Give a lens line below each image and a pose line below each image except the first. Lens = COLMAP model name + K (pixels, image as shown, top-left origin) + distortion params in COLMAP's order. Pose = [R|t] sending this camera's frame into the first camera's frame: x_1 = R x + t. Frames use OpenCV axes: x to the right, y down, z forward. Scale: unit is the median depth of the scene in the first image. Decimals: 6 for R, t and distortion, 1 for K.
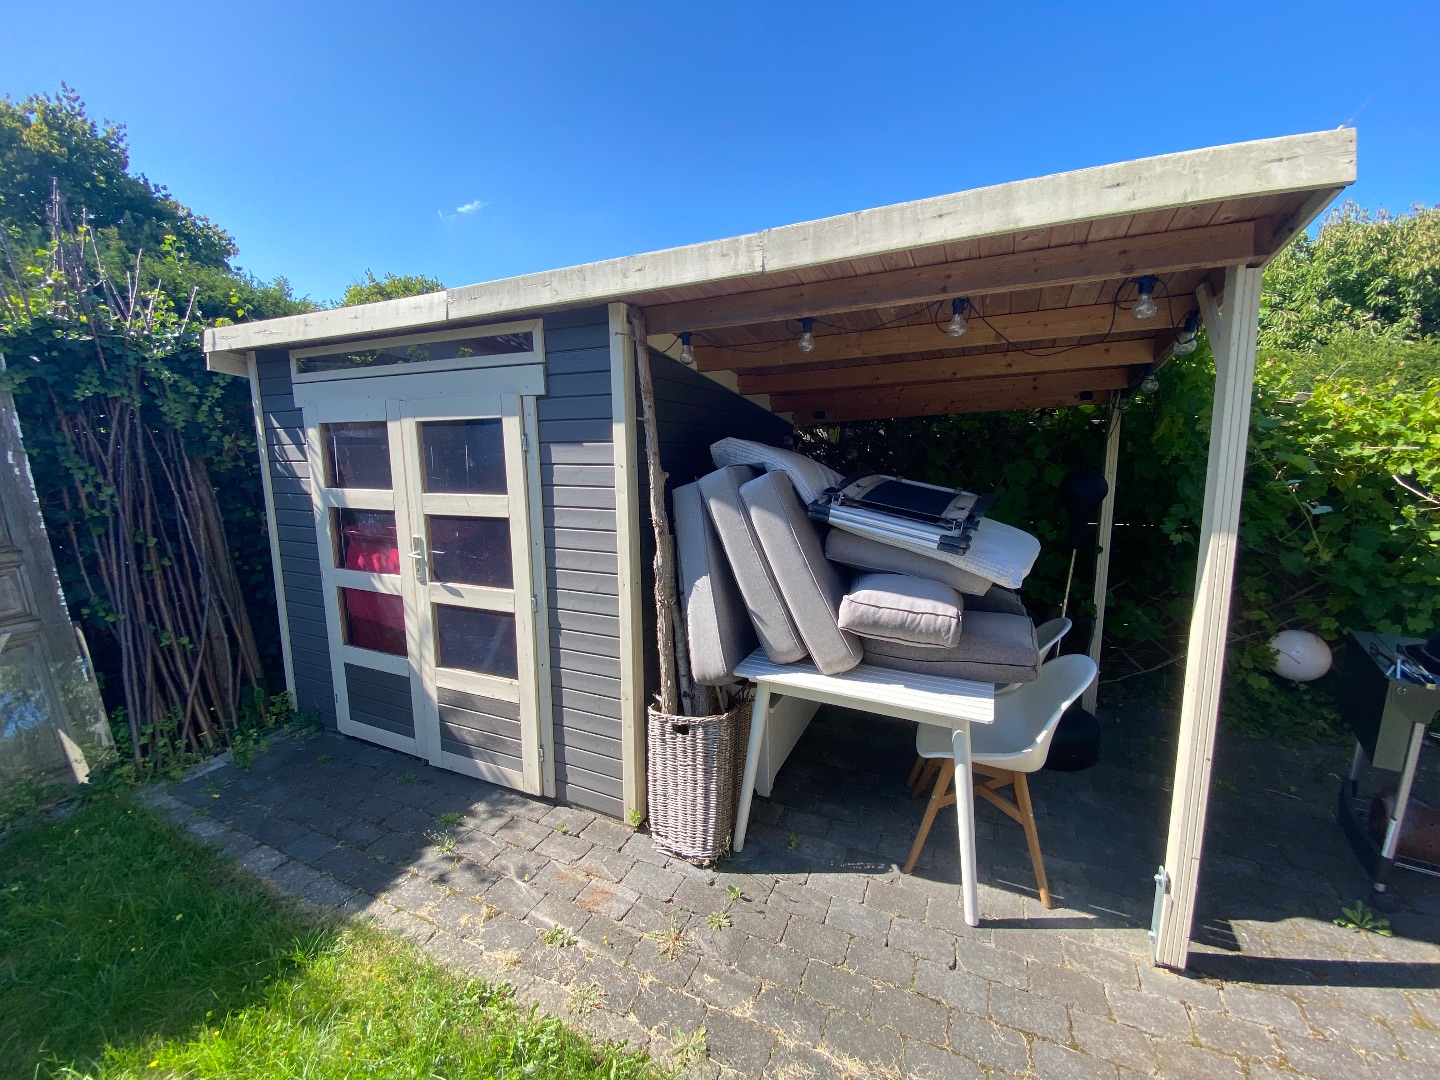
lens RADIAL K [[586.0, 0, 720.0], [0, 586.0, 540.0], [0, 0, 1]] dist [0.042304, -0.030266]
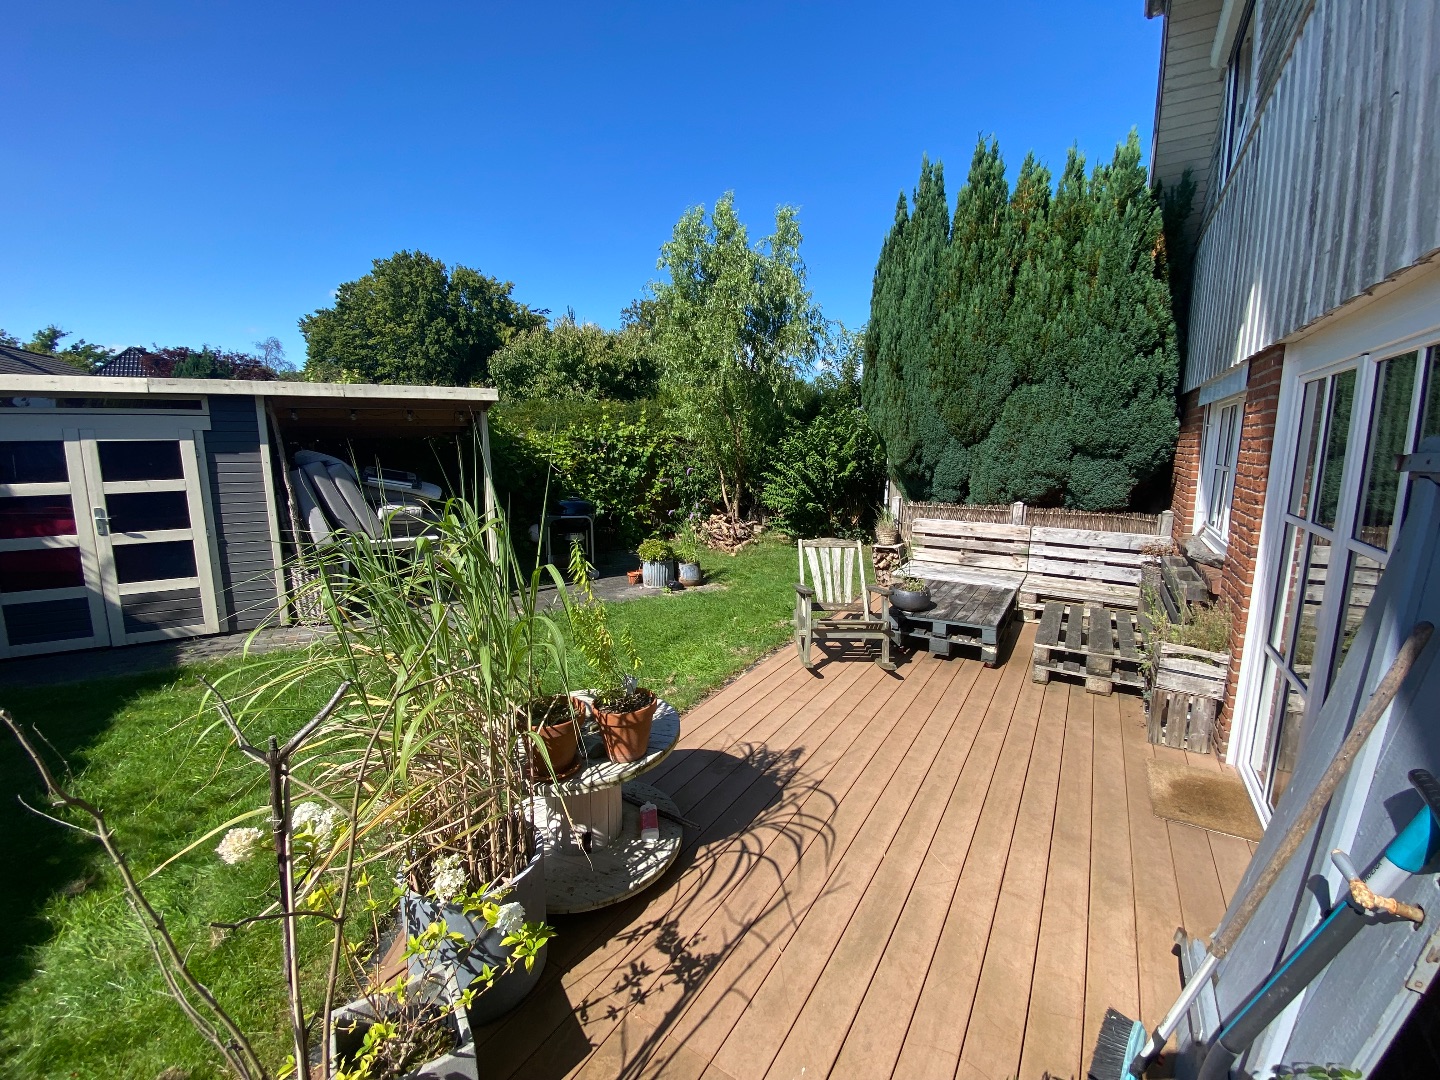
lens RADIAL K [[586.0, 0, 720.0], [0, 586.0, 540.0], [0, 0, 1]] dist [0.042304, -0.030266]
pose [[0.554016, -0.122785, 0.823402, -0.930629], [0.131956, 0.989512, 0.058770, 0.221818], [-0.821982, 0.076094, 0.564407, -1.433398]]
